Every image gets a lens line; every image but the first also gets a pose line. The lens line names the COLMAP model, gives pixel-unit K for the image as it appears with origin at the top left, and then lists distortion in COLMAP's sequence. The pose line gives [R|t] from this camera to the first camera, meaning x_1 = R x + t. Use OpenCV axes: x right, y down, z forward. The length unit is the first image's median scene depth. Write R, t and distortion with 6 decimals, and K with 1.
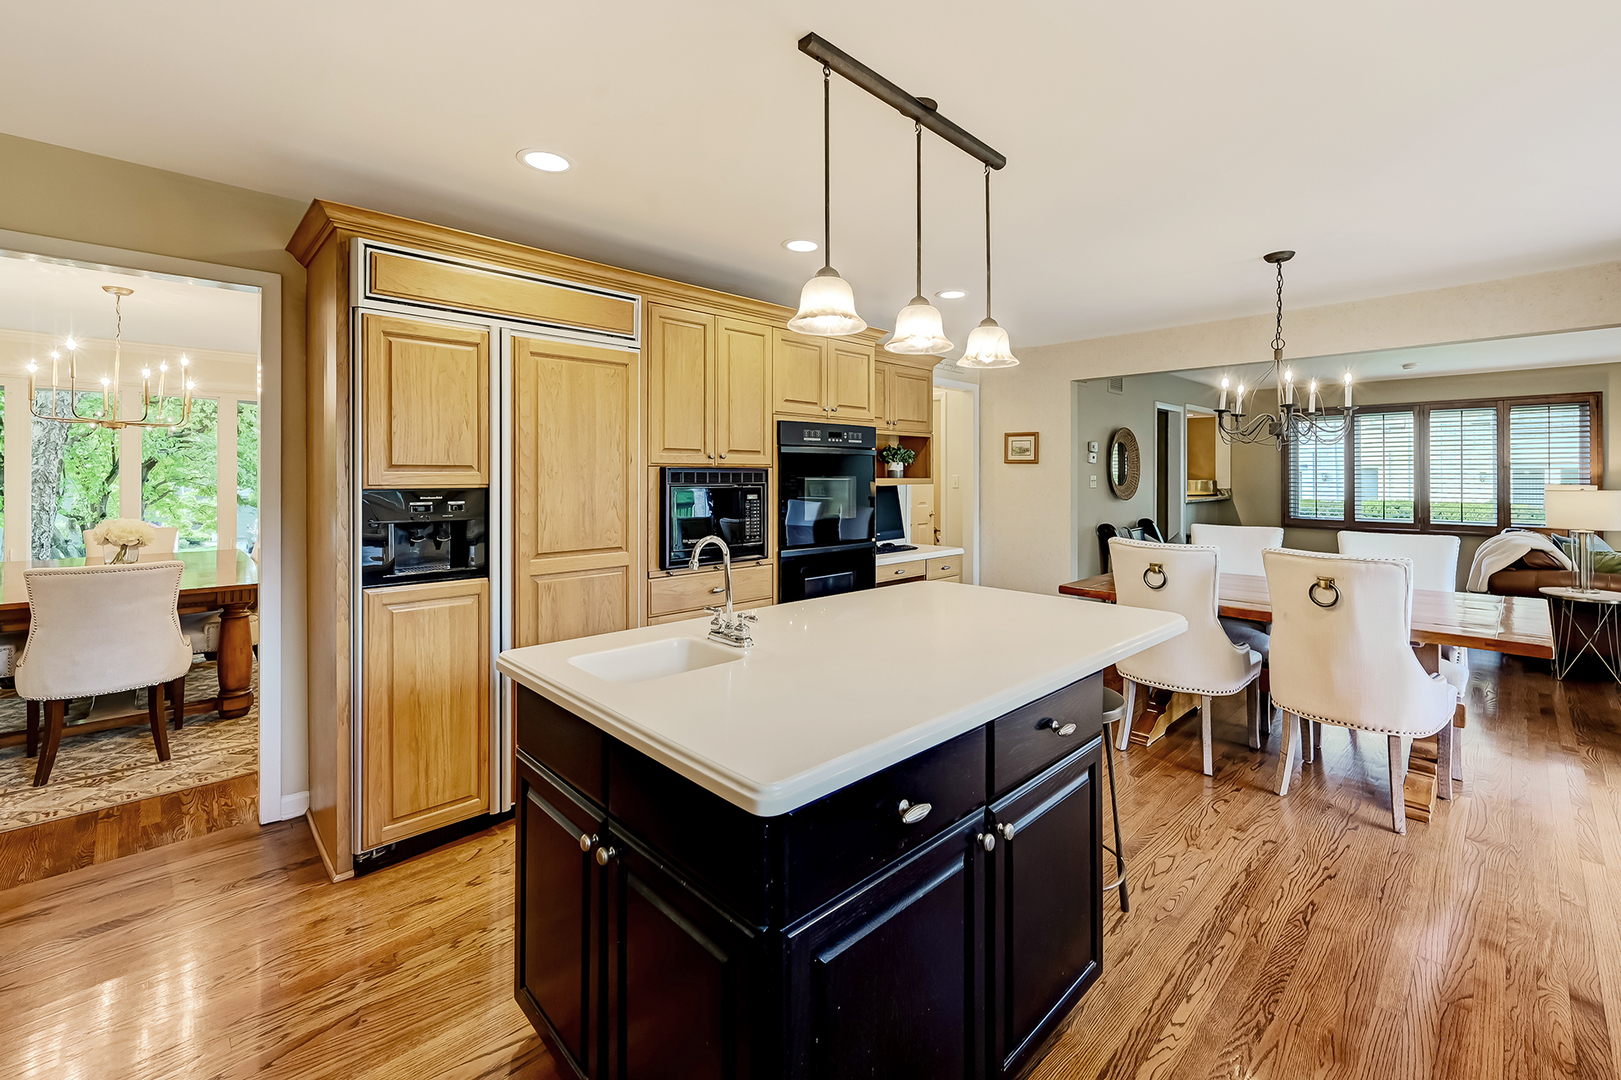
lens RADIAL K [[675.3, 0, 813.4], [0, 675.3, 475.8], [0, 0, 1]] dist [0.000869, 0.000105]
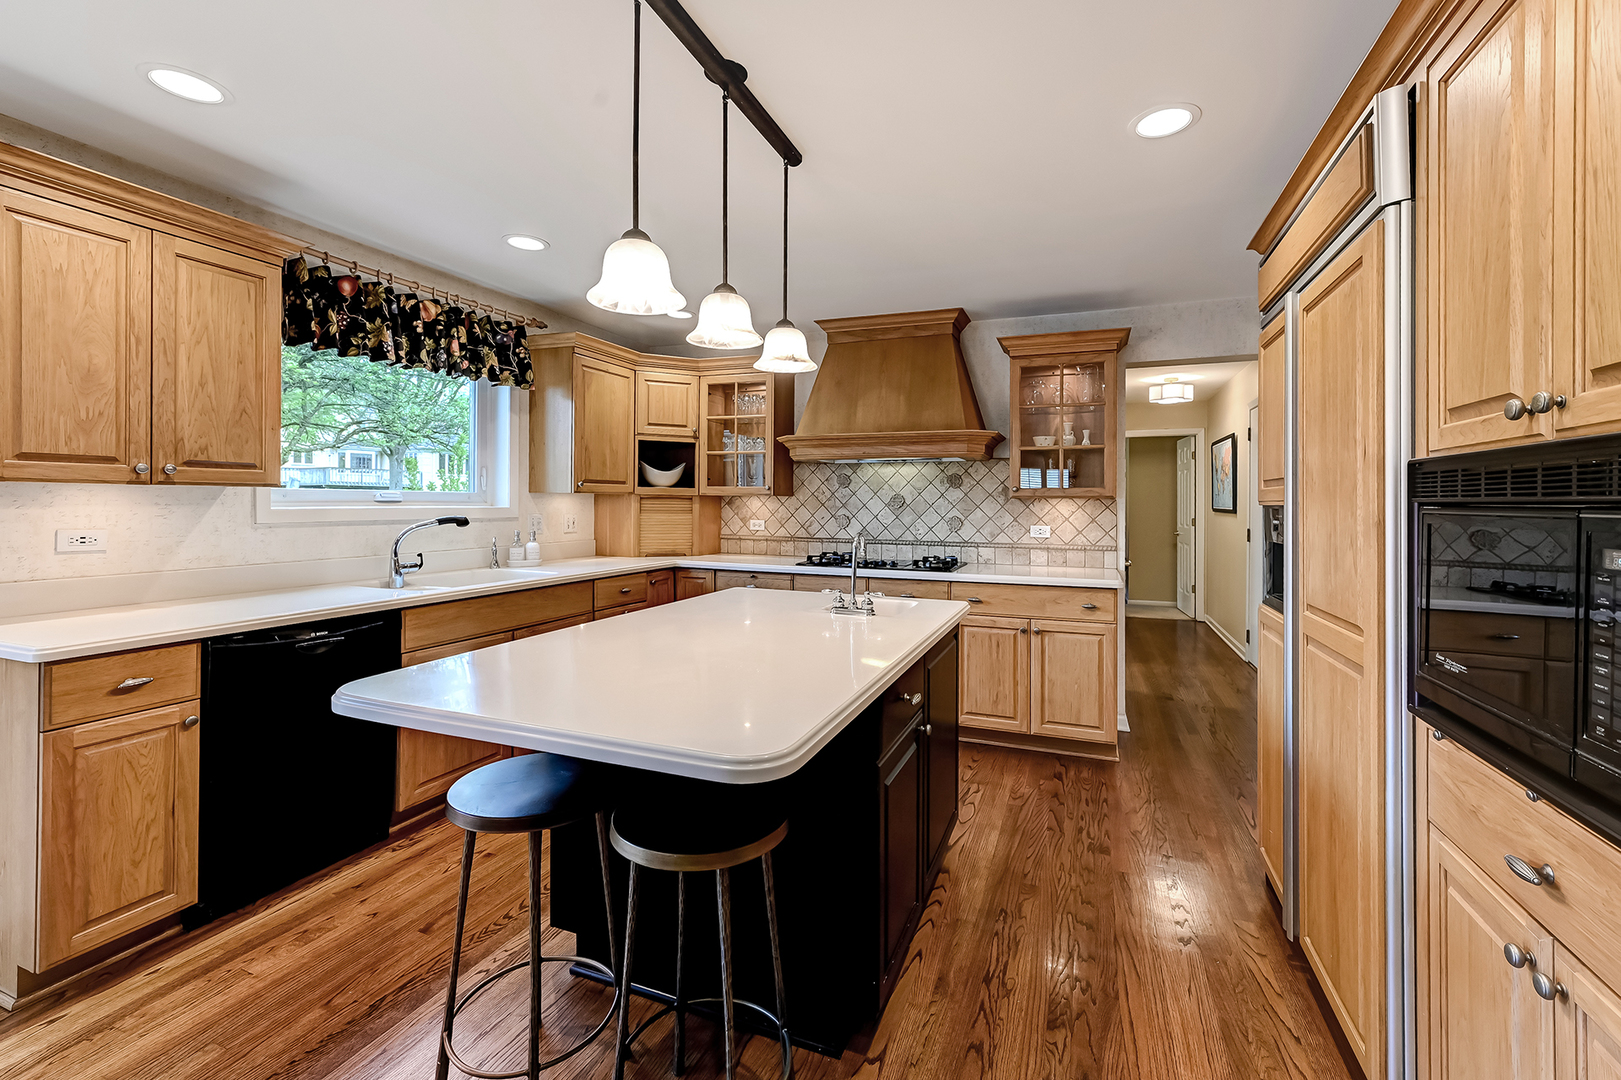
lens RADIAL K [[677.7, 0, 814.1], [0, 677.7, 495.3], [0, 0, 1]] dist [-0.000408, -0.000010]
pose [[-0.913086, -0.013631, -0.407538, 0.248001], [-0.010315, 0.999893, -0.010334, 0.014687], [0.407636, -0.005232, -0.913130, 1.087306]]
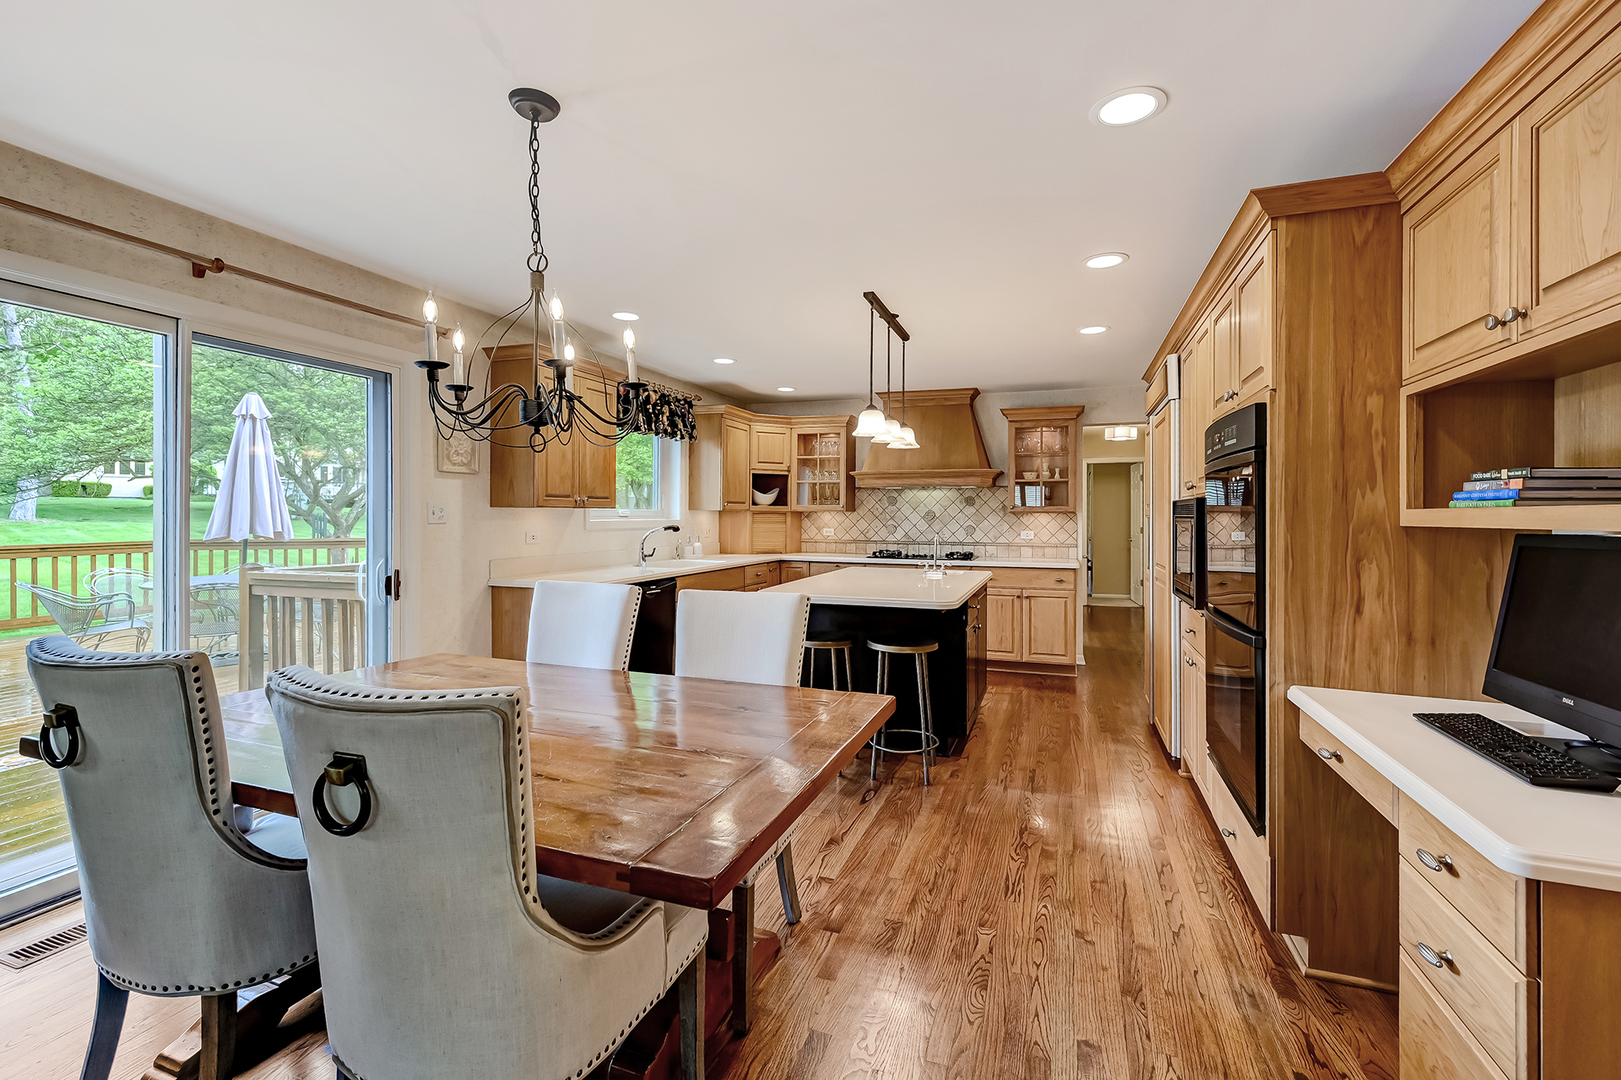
lens RADIAL K [[686.0, 0, 813.0], [0, 686.0, 510.7], [0, 0, 1]] dist [0.001443, 0.000089]
pose [[-0.898420, -0.009628, -0.439032, 0.703905], [-0.007768, 0.999952, -0.006034, 0.013135], [0.439069, -0.002011, -0.898451, 1.541731]]
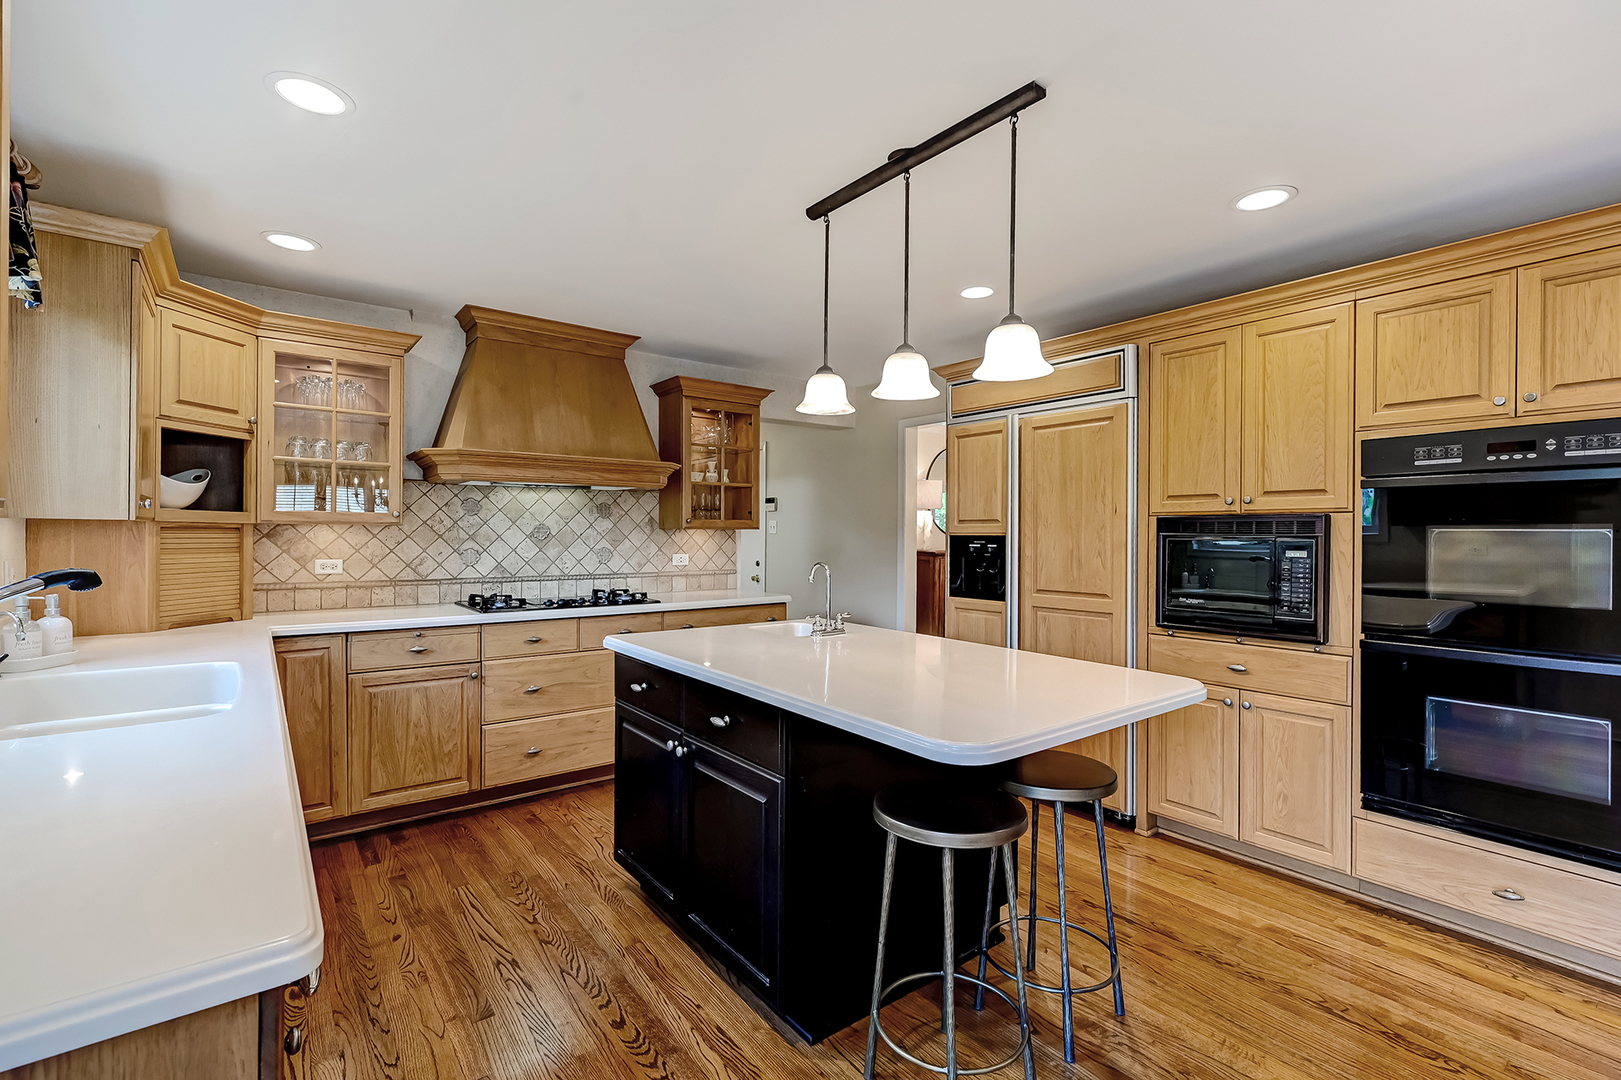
lens RADIAL K [[727.0, 0, 818.5], [0, 727.0, 532.7], [0, 0, 1]] dist [-0.000521, -0.000184]
pose [[-0.112210, -0.003514, -0.993678, 0.734496], [-0.005754, 0.999979, -0.002887, 0.013243], [0.993668, 0.005394, -0.112228, 0.577777]]
